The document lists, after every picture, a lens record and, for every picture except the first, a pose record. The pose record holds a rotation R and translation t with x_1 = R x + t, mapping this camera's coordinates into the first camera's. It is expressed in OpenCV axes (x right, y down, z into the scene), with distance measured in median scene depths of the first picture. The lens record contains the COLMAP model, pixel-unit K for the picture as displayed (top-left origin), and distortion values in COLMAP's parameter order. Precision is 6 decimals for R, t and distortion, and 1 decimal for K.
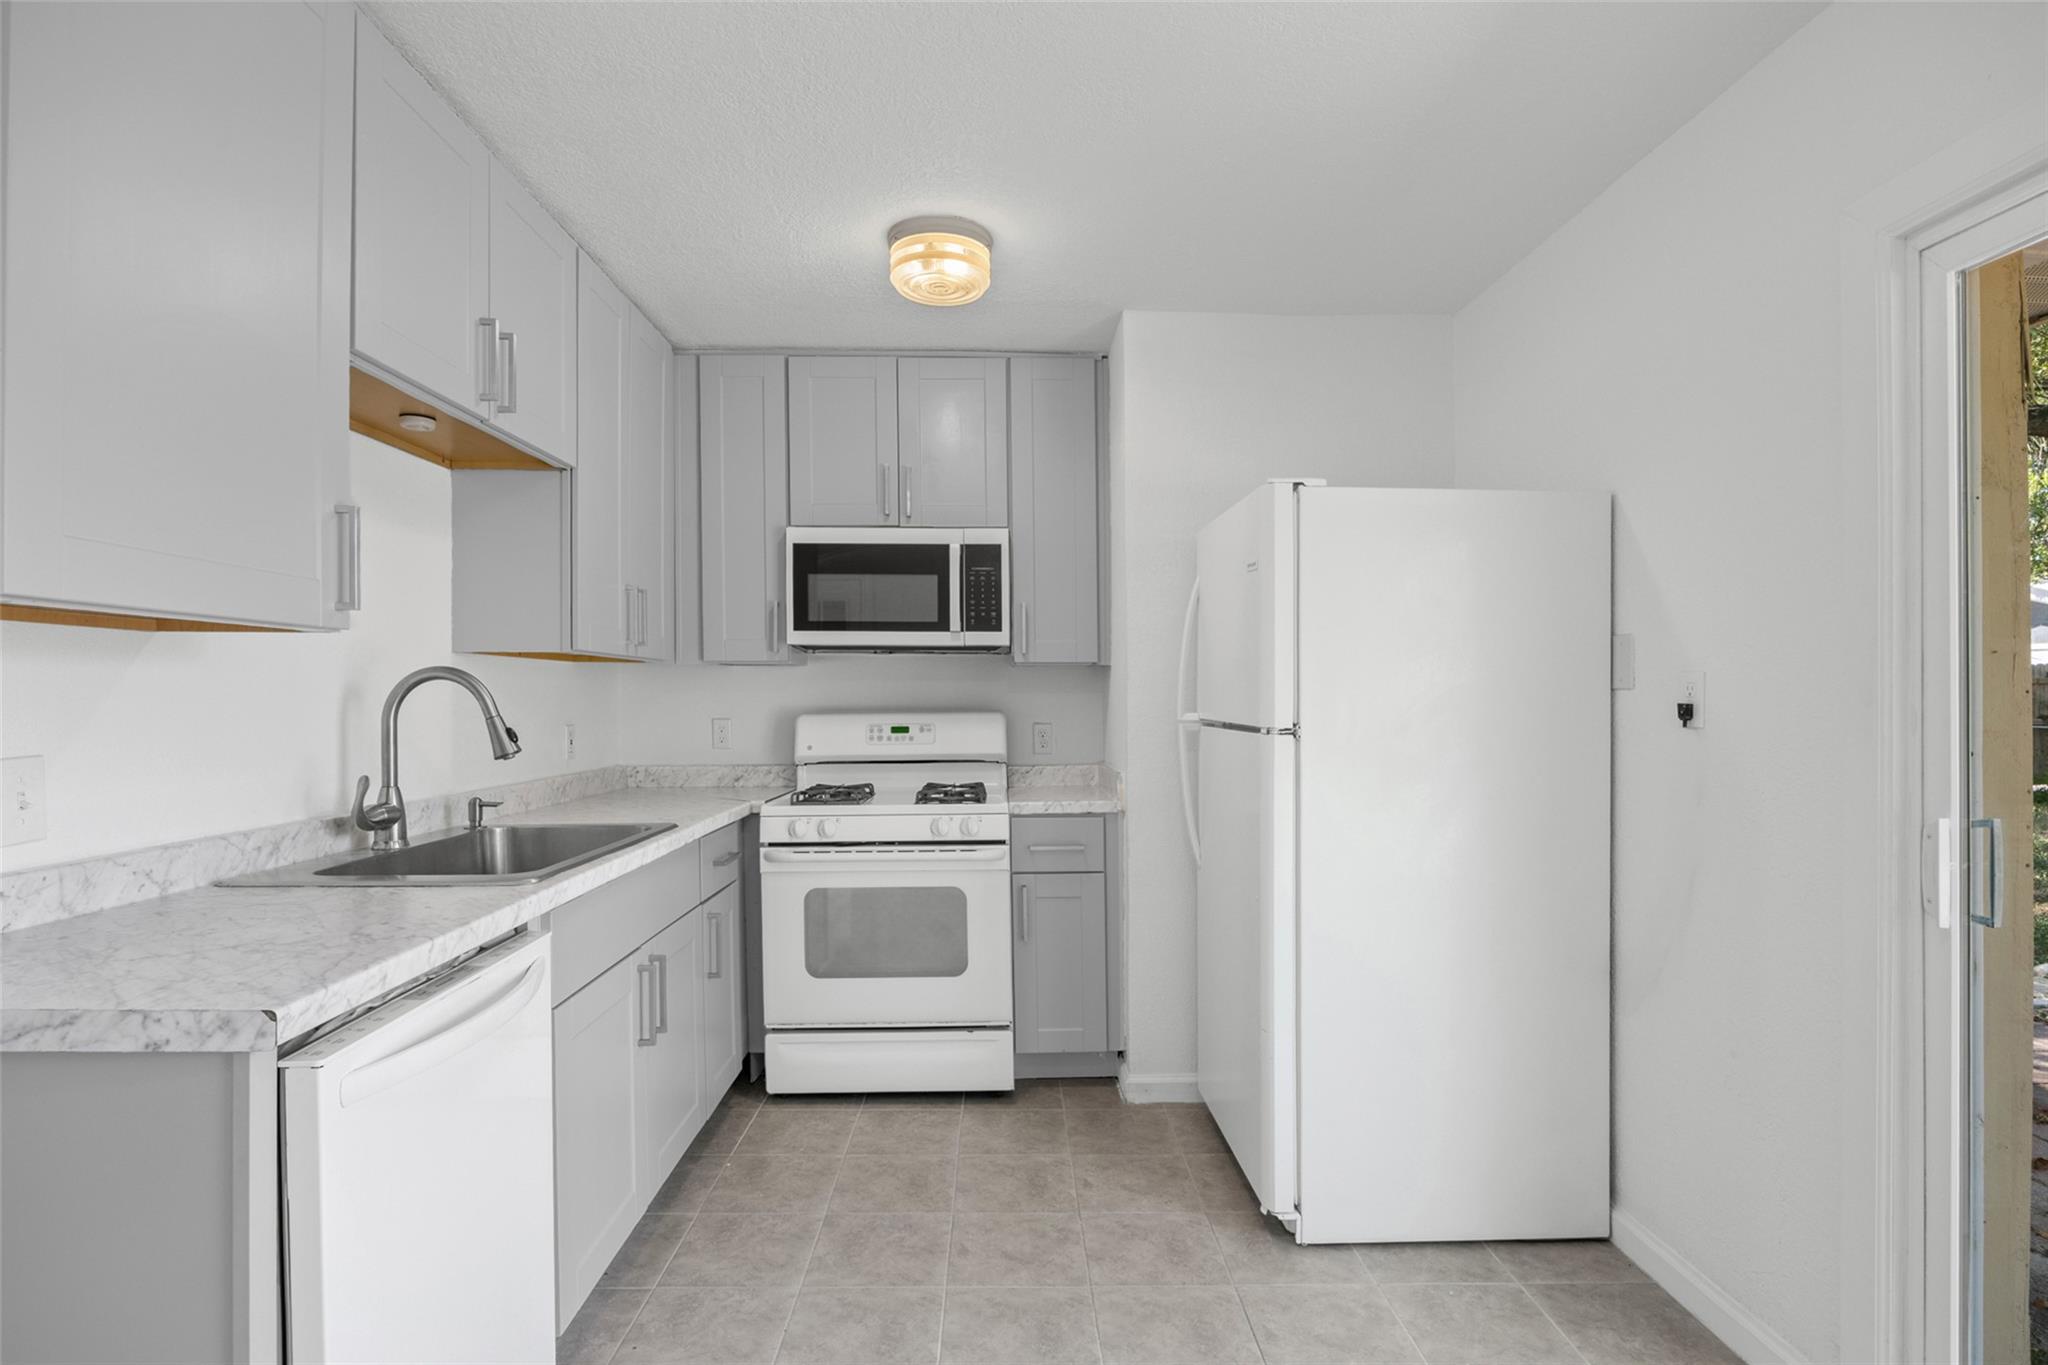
lens RADIAL K [[1010.6, 0, 1017.9], [0, 1010.6, 713.8], [0, 0, 1]] dist [-0.011387, -0.000232]
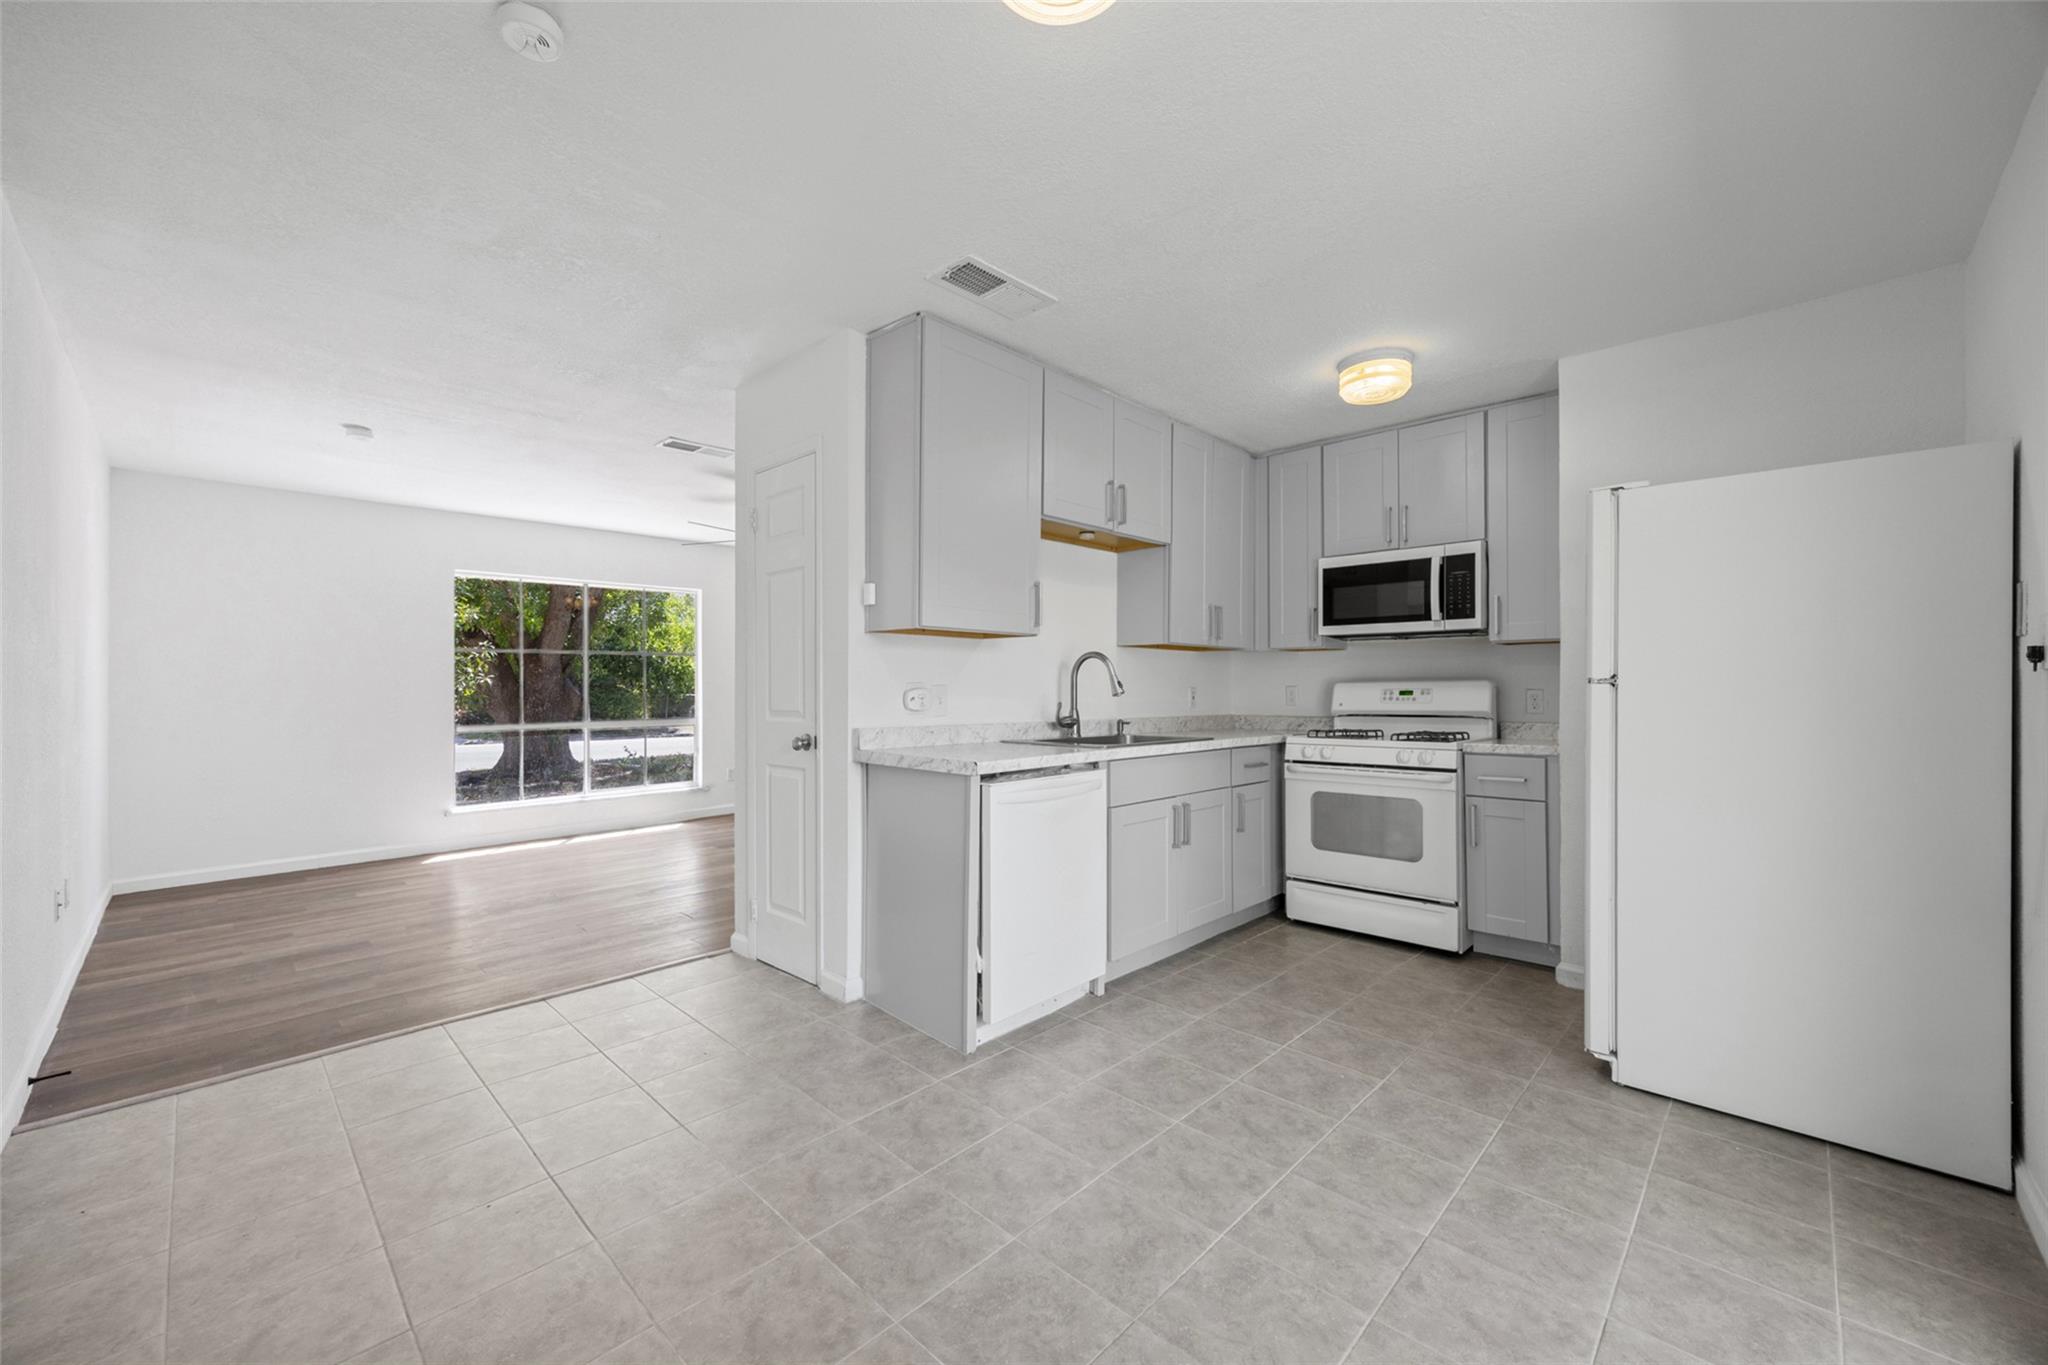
lens RADIAL K [[799.9, 0, 1018.1], [0, 799.9, 713.1], [0, 0, 1]] dist [0.001282, 0.000071]
pose [[0.703612, 0.021871, -0.710248, 0.343732], [-0.013446, 0.999757, 0.017467, 0.037085], [0.710457, -0.002740, 0.703735, -0.192301]]
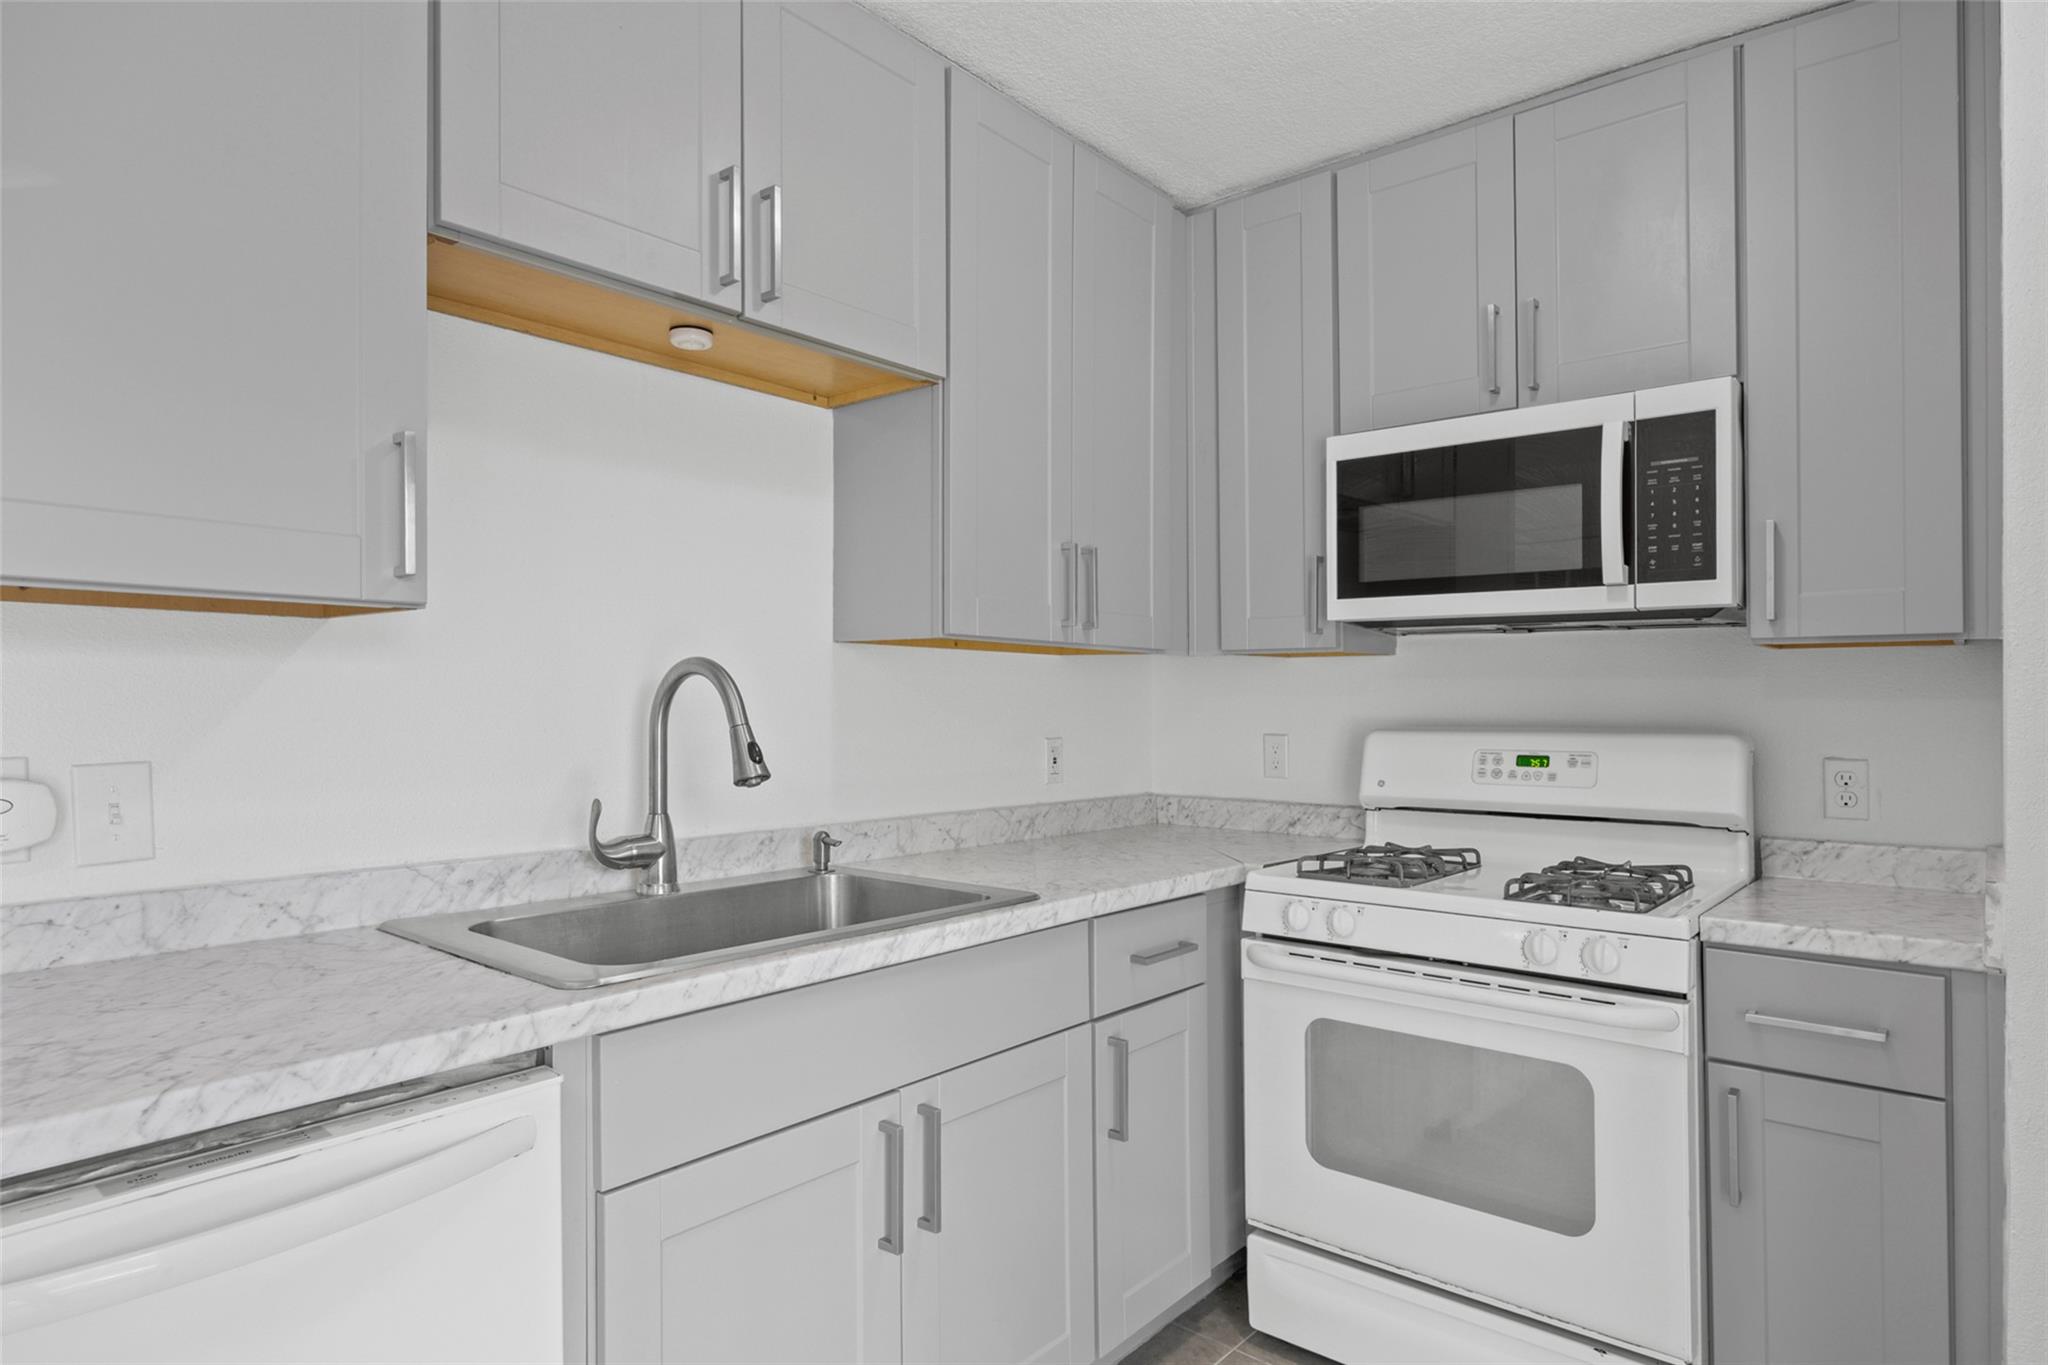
lens RADIAL K [[1141.8, 0, 1018.4], [0, 1141.8, 708.7], [0, 0, 1]] dist [-0.003082, -0.000019]
pose [[0.748479, 0.010102, -0.663081, 0.114288], [-0.018440, 0.999814, -0.005583, -0.005986], [0.662902, 0.016406, 0.748527, 0.361388]]
